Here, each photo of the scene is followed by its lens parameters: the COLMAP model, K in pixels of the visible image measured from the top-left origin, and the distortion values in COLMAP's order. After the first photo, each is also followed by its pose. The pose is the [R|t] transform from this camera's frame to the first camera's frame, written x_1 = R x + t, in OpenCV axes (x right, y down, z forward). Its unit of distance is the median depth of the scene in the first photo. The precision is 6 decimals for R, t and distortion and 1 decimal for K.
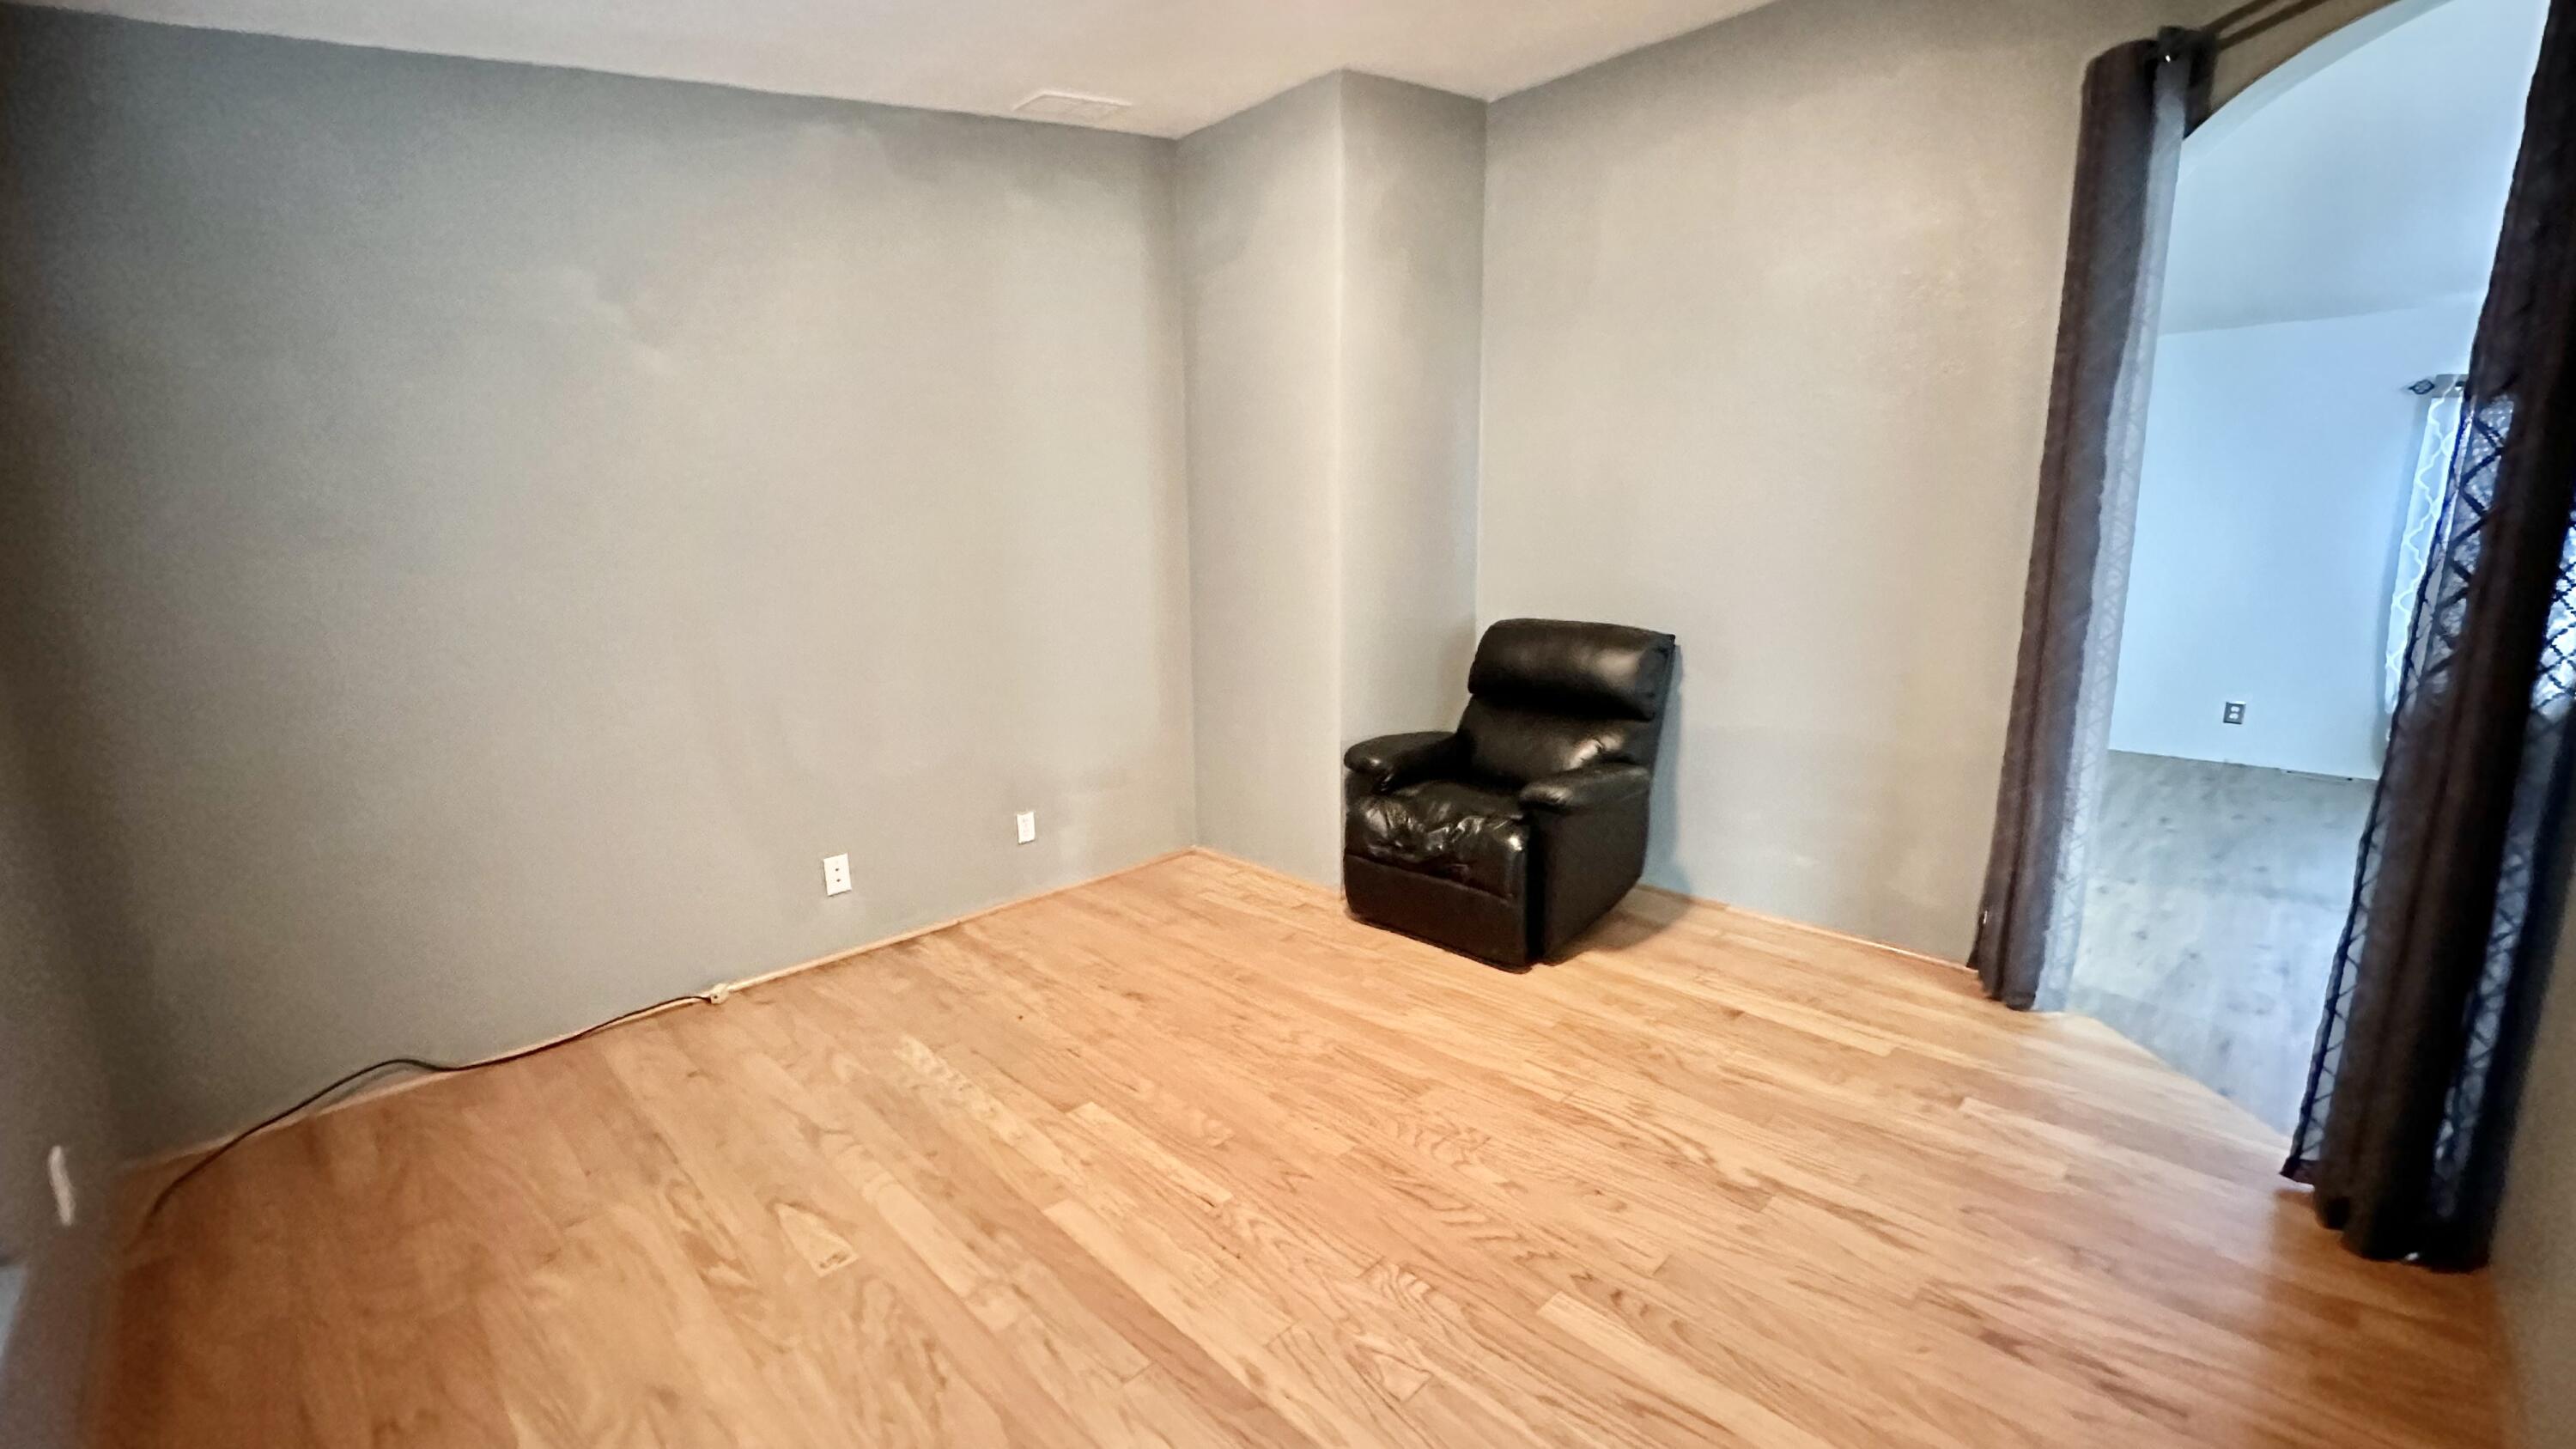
lens RADIAL K [[1029.7, 0, 1285.4], [0, 1029.7, 720.7], [0, 0, 1]] dist [0.000786, 0.000274]
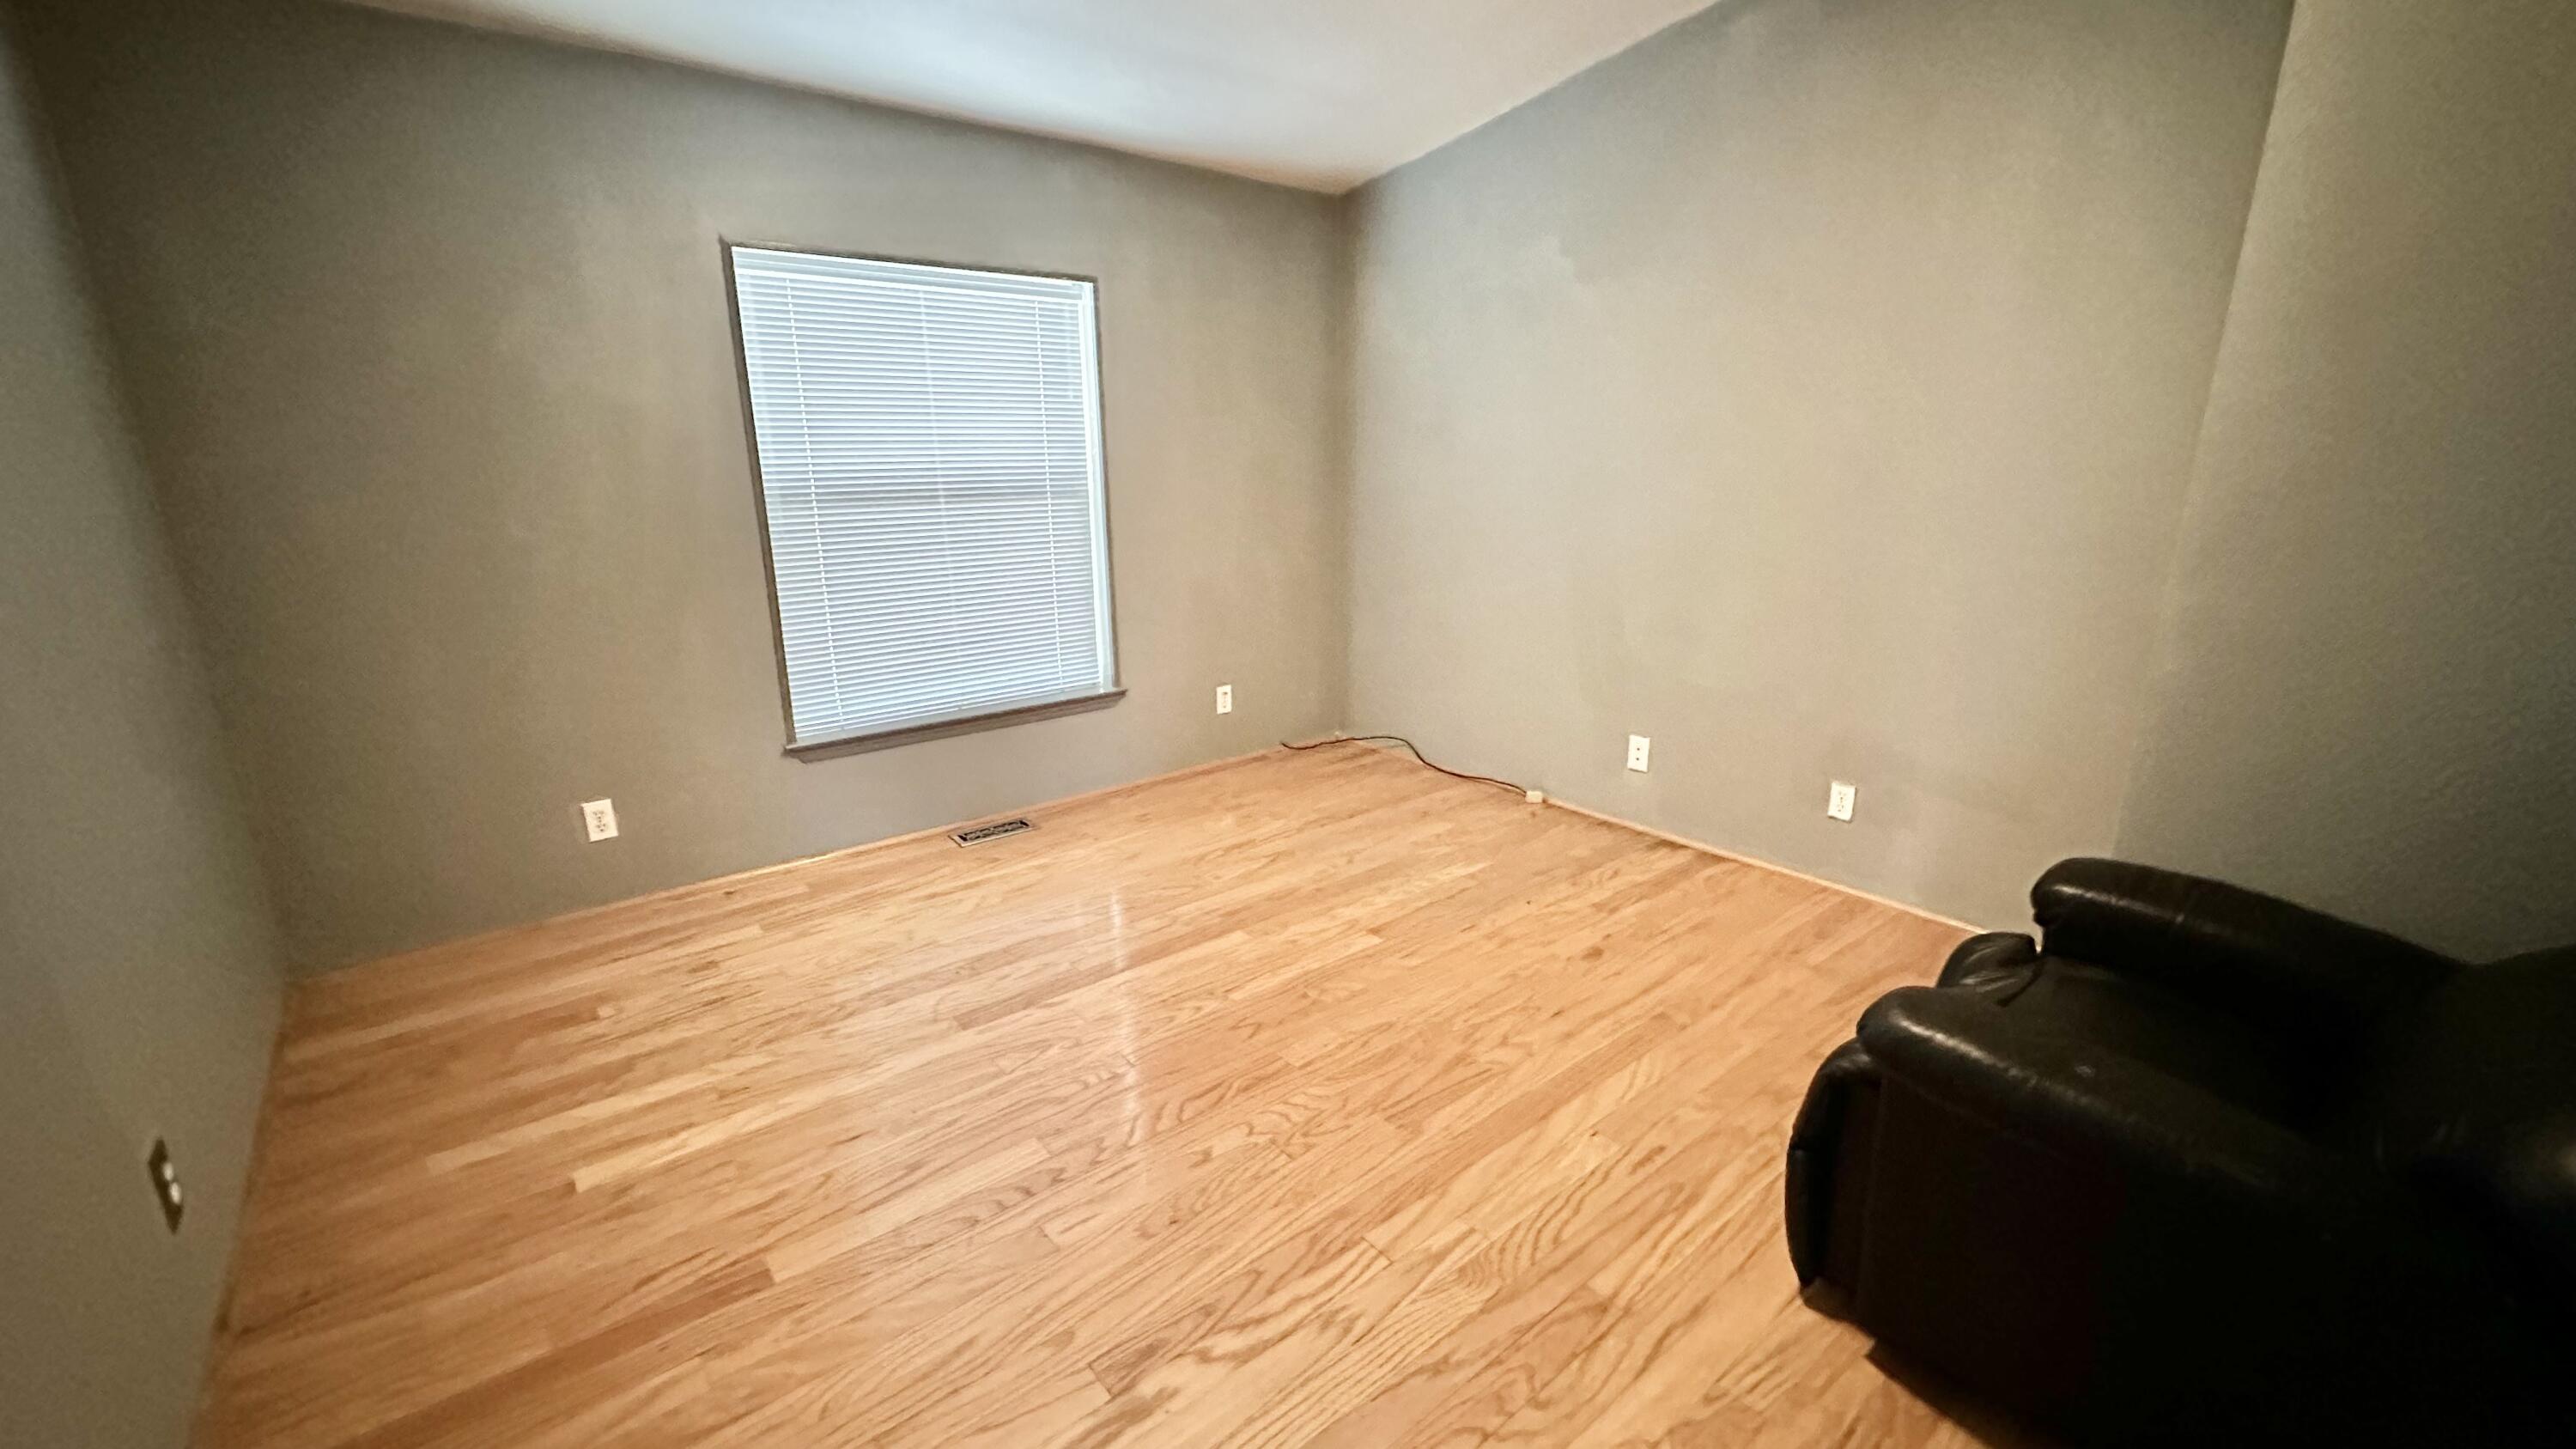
lens RADIAL K [[1029.7, 0, 1285.4], [0, 1029.7, 720.7], [0, 0, 1]] dist [0.000786, 0.000274]
pose [[-0.097749, 0.268075, -0.958426, 0.829949], [-0.185357, 0.941284, 0.282184, -0.158968], [0.977797, 0.205234, -0.042320, 0.861953]]
